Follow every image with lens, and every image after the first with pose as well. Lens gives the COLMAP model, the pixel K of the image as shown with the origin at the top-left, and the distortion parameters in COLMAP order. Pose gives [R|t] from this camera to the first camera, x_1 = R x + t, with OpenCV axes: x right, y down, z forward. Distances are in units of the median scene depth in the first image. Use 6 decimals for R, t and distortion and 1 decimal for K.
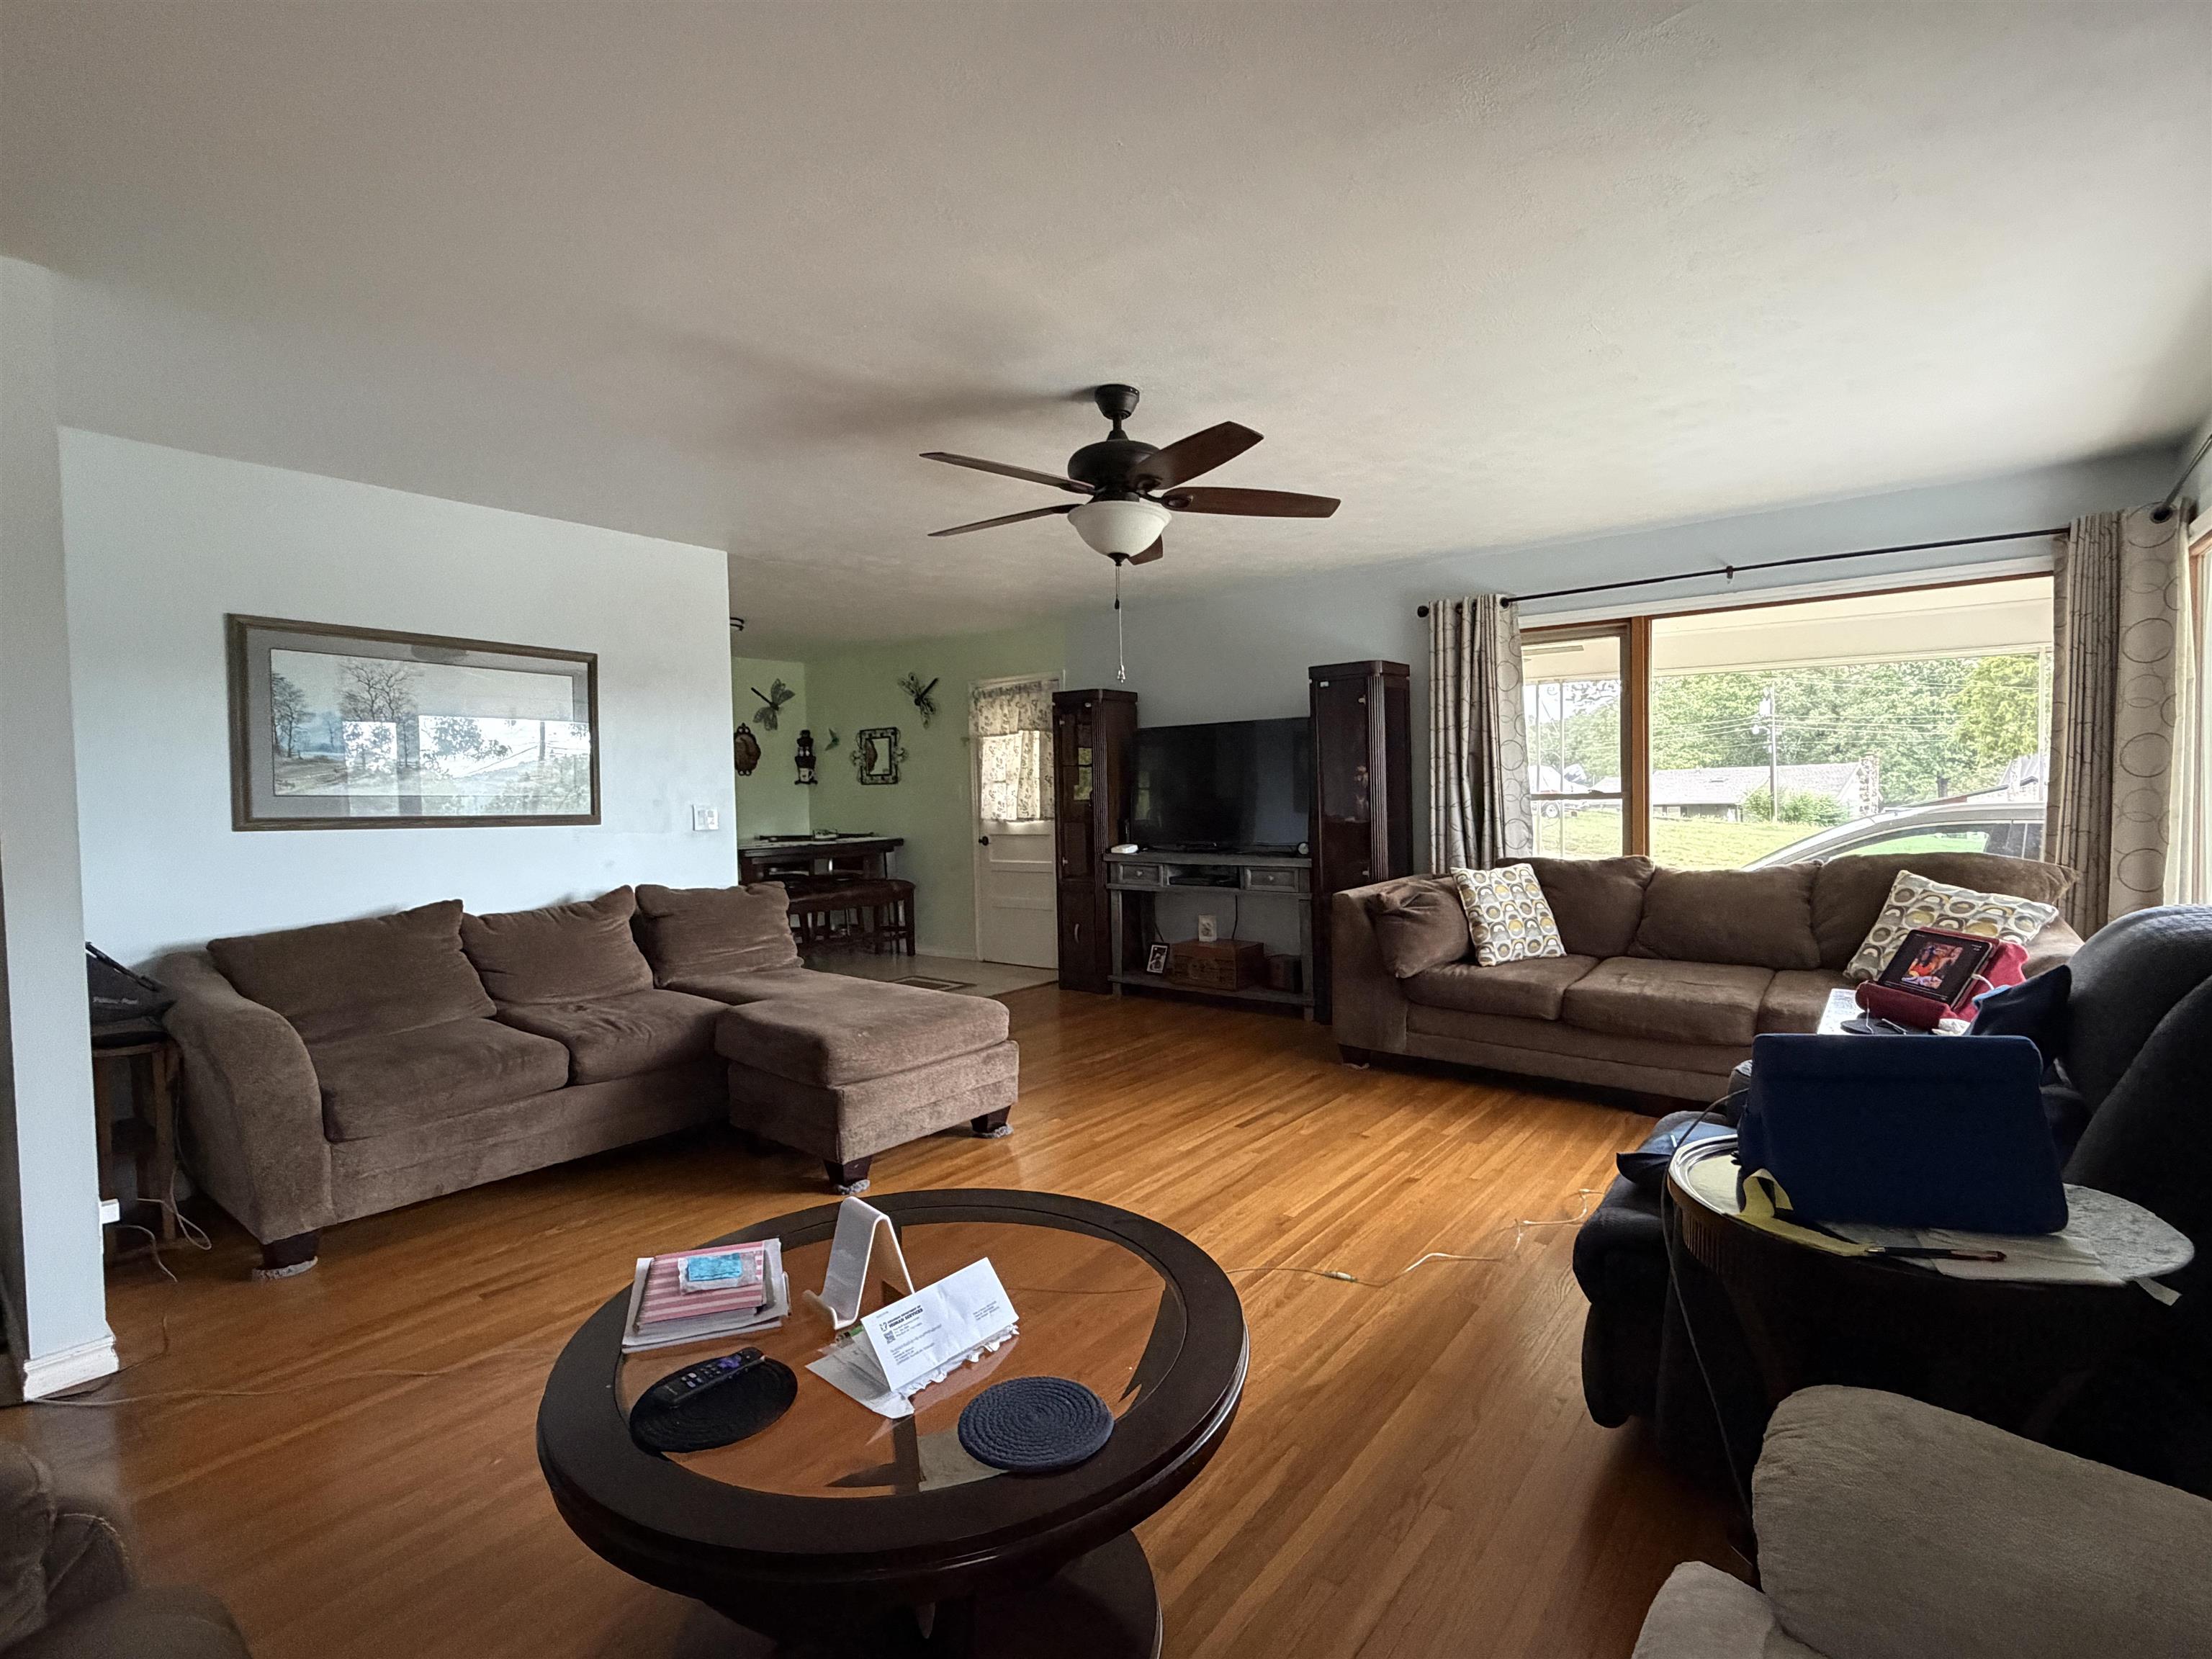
lens RADIAL K [[1033.0, 0, 1105.0], [0, 1033.0, 836.8], [0, 0, 1]] dist [0.002804, 0.000671]
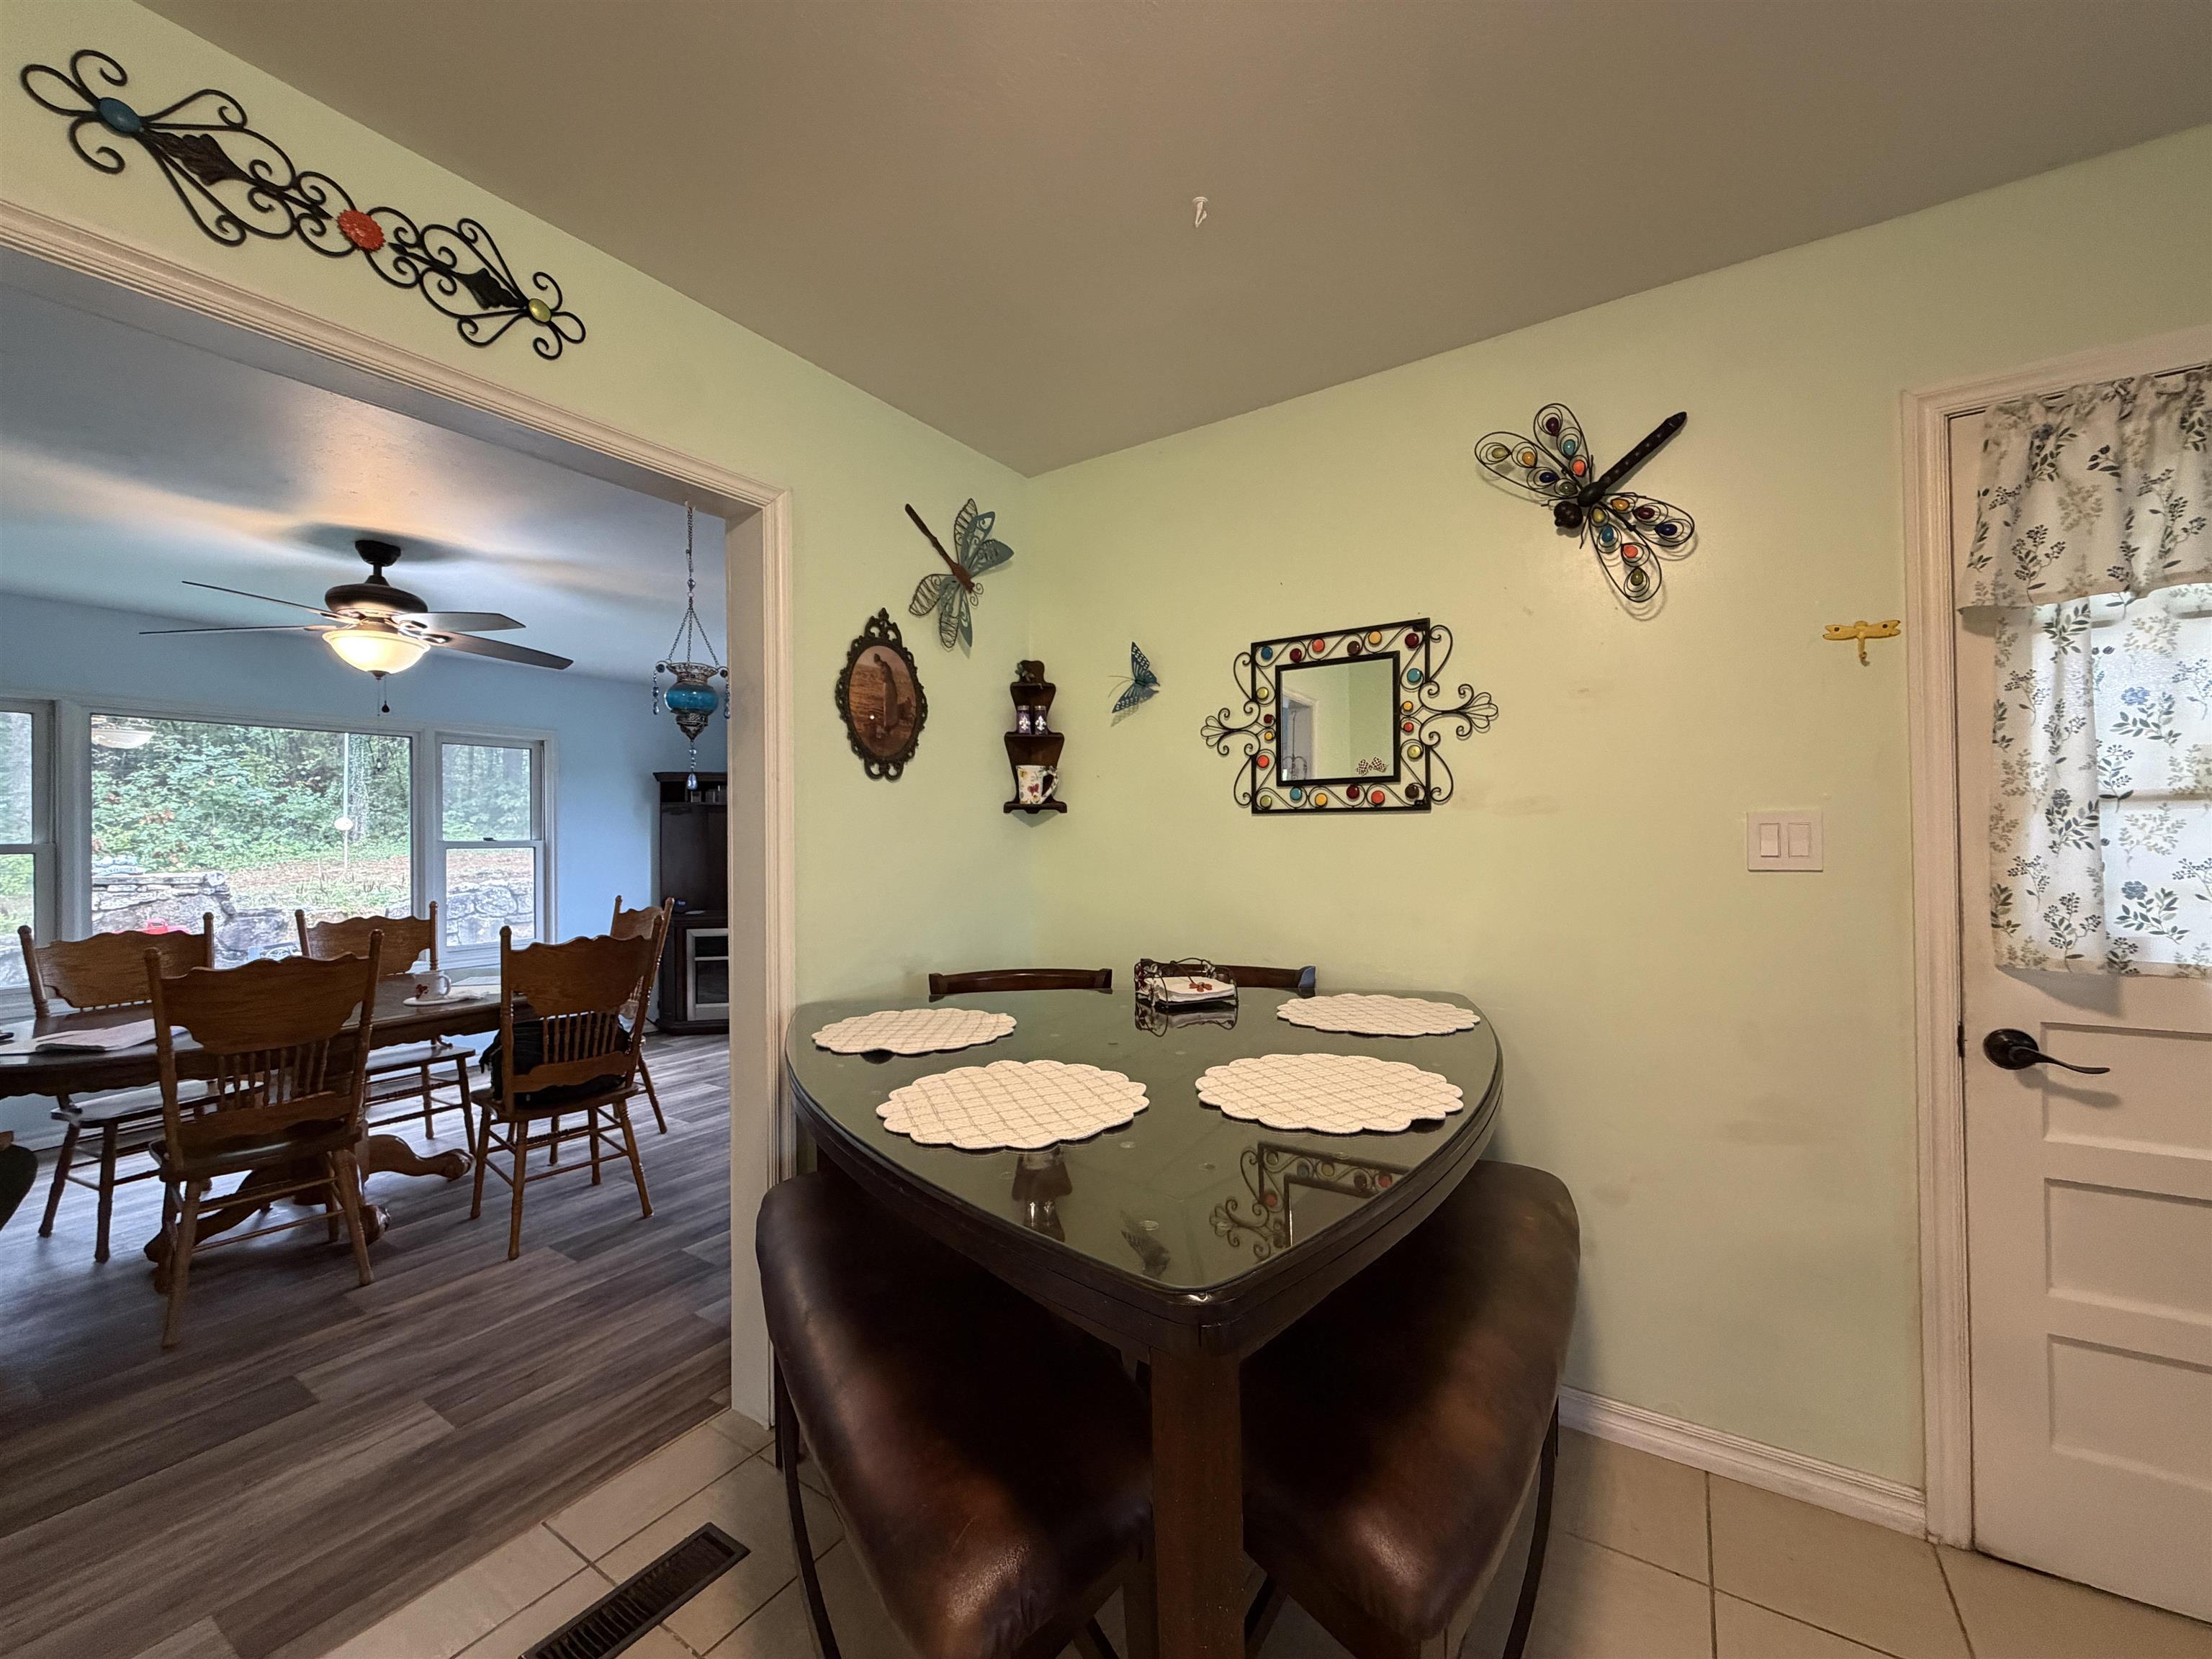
lens RADIAL K [[879.6, 0, 1108.5], [0, 879.6, 832.1], [0, 0, 1]] dist [-0.002748, -0.000151]
pose [[0.995440, 0.011837, 0.094656, -0.300087], [-0.007168, 0.998748, -0.049514, -0.030025], [-0.095123, 0.048610, 0.994278, 0.718810]]
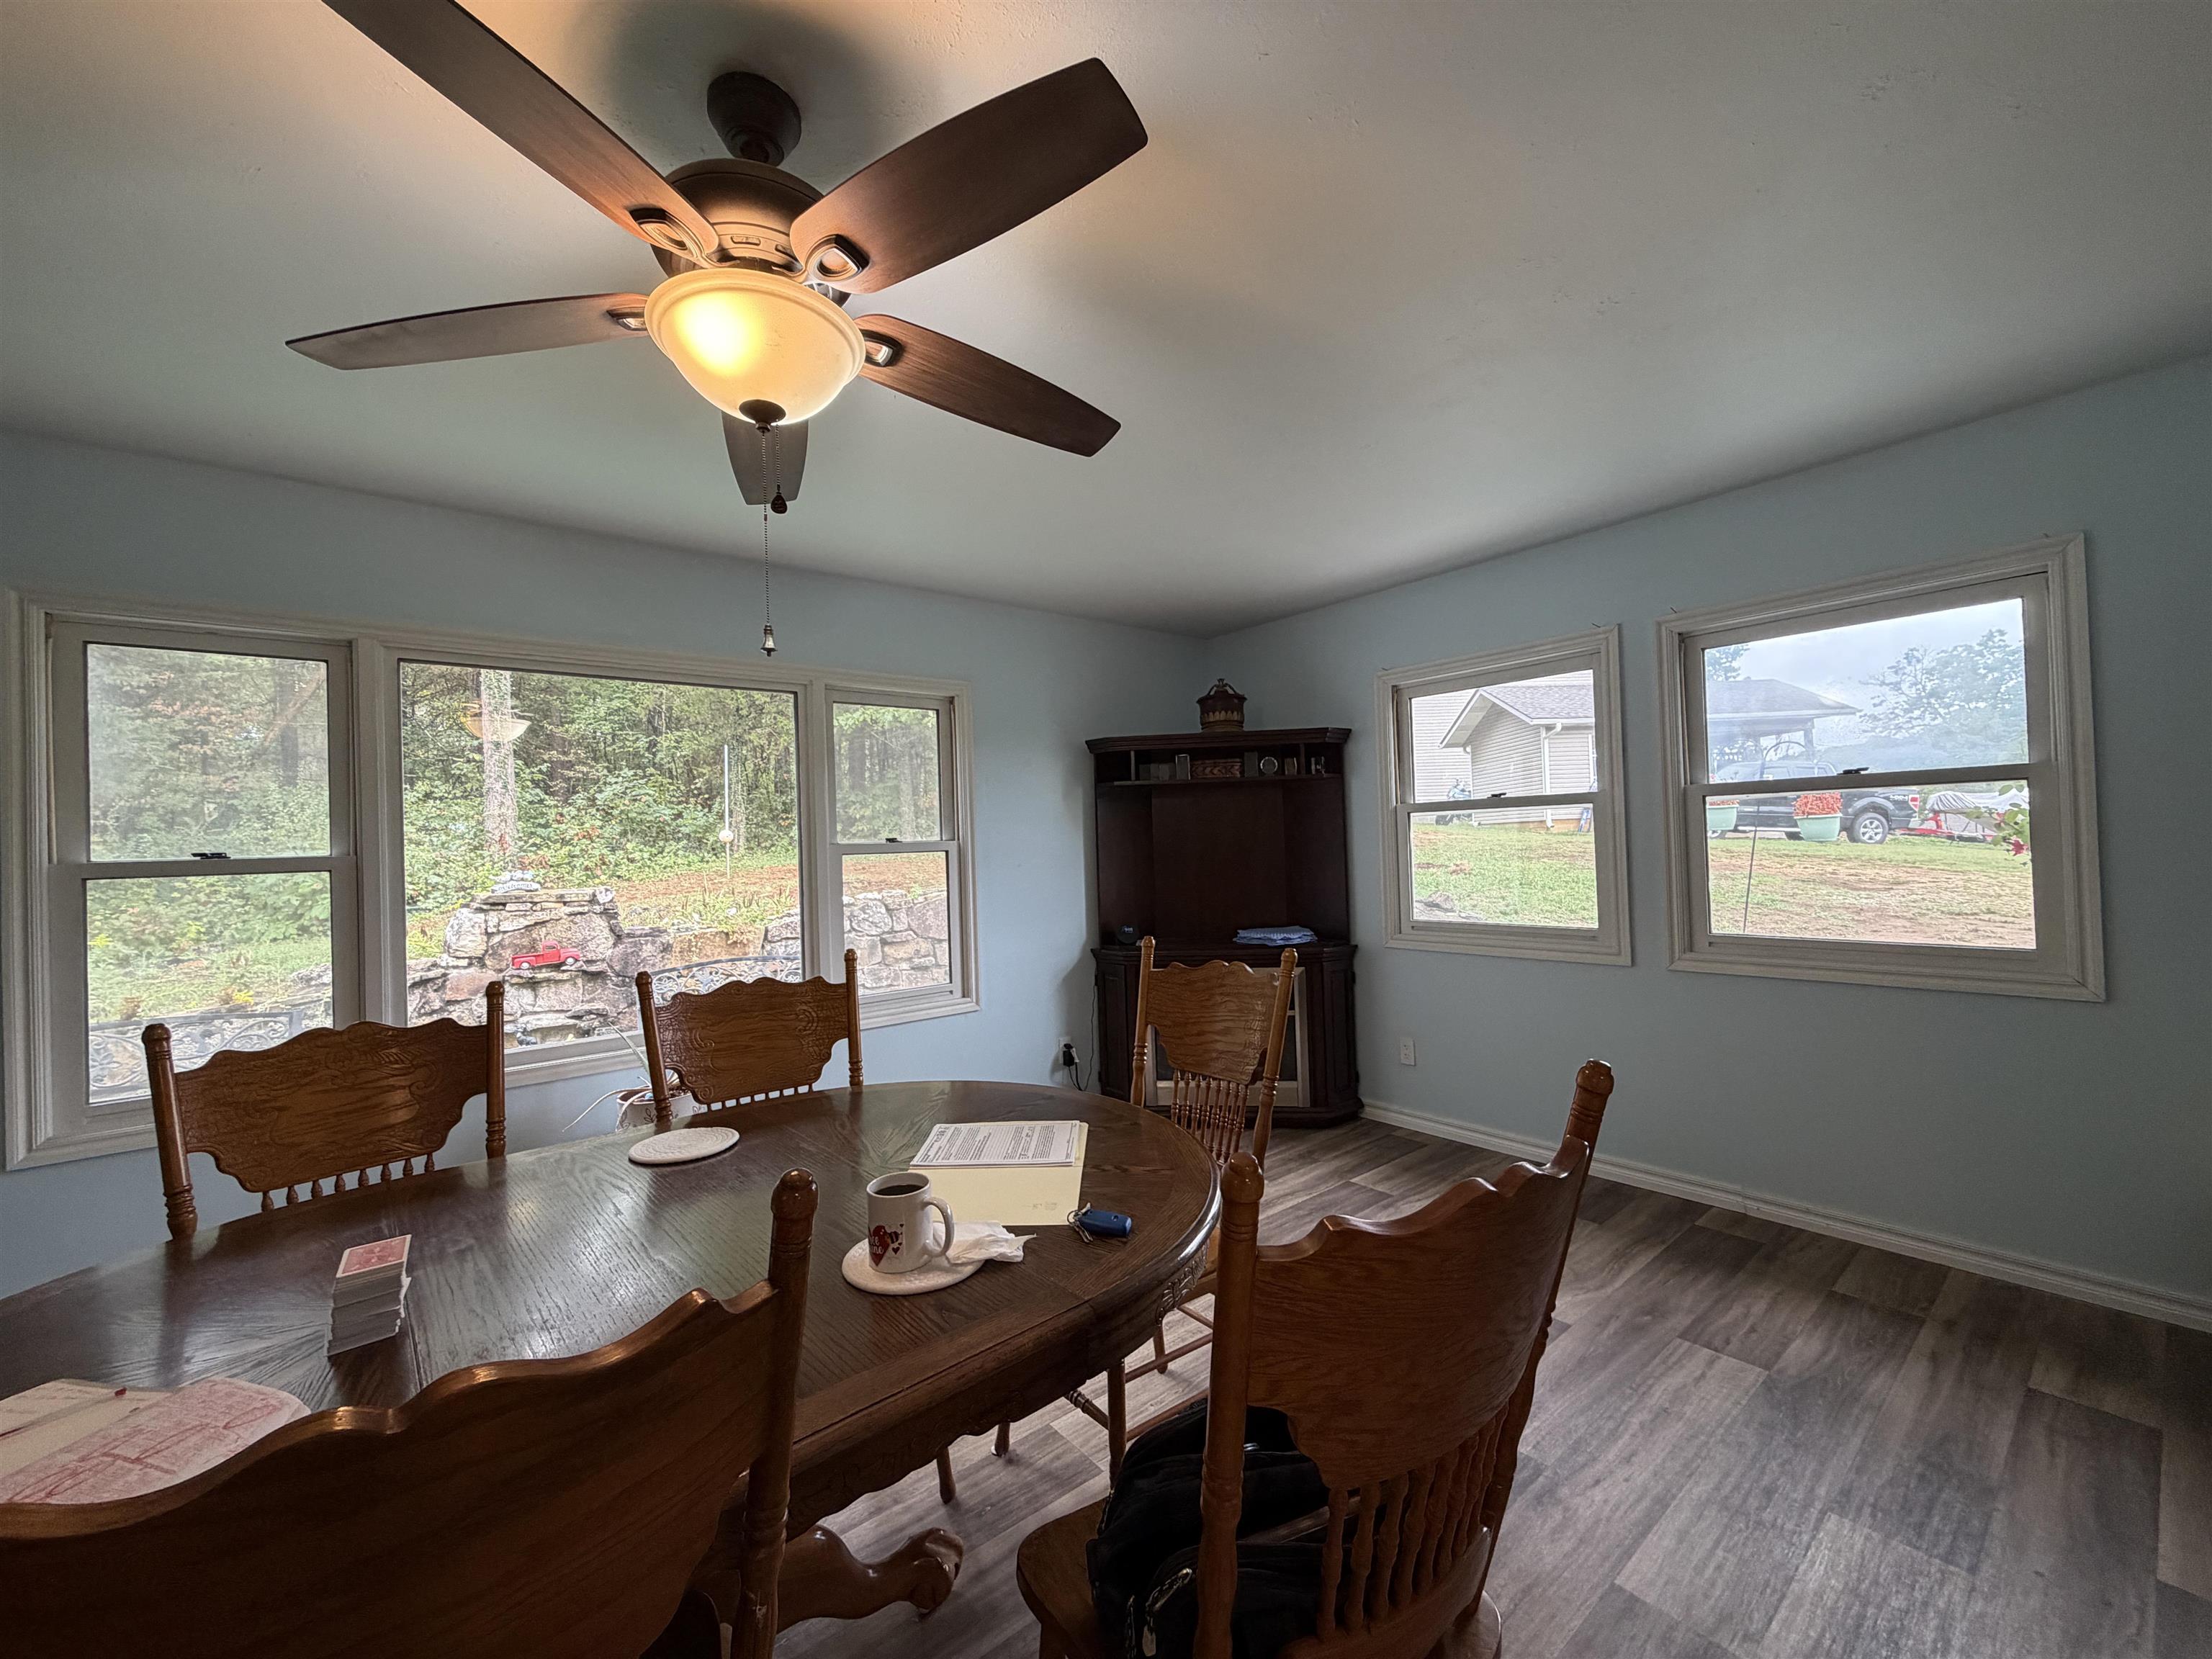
lens RADIAL K [[879.6, 0, 1106.4], [0, 879.6, 828.8], [0, 0, 1]] dist [-0.002748, -0.000151]
pose [[0.976685, -0.014360, -0.214197, -0.534859], [0.002566, 0.998470, -0.055238, -0.035373], [0.214663, 0.053400, 0.975227, 1.056044]]
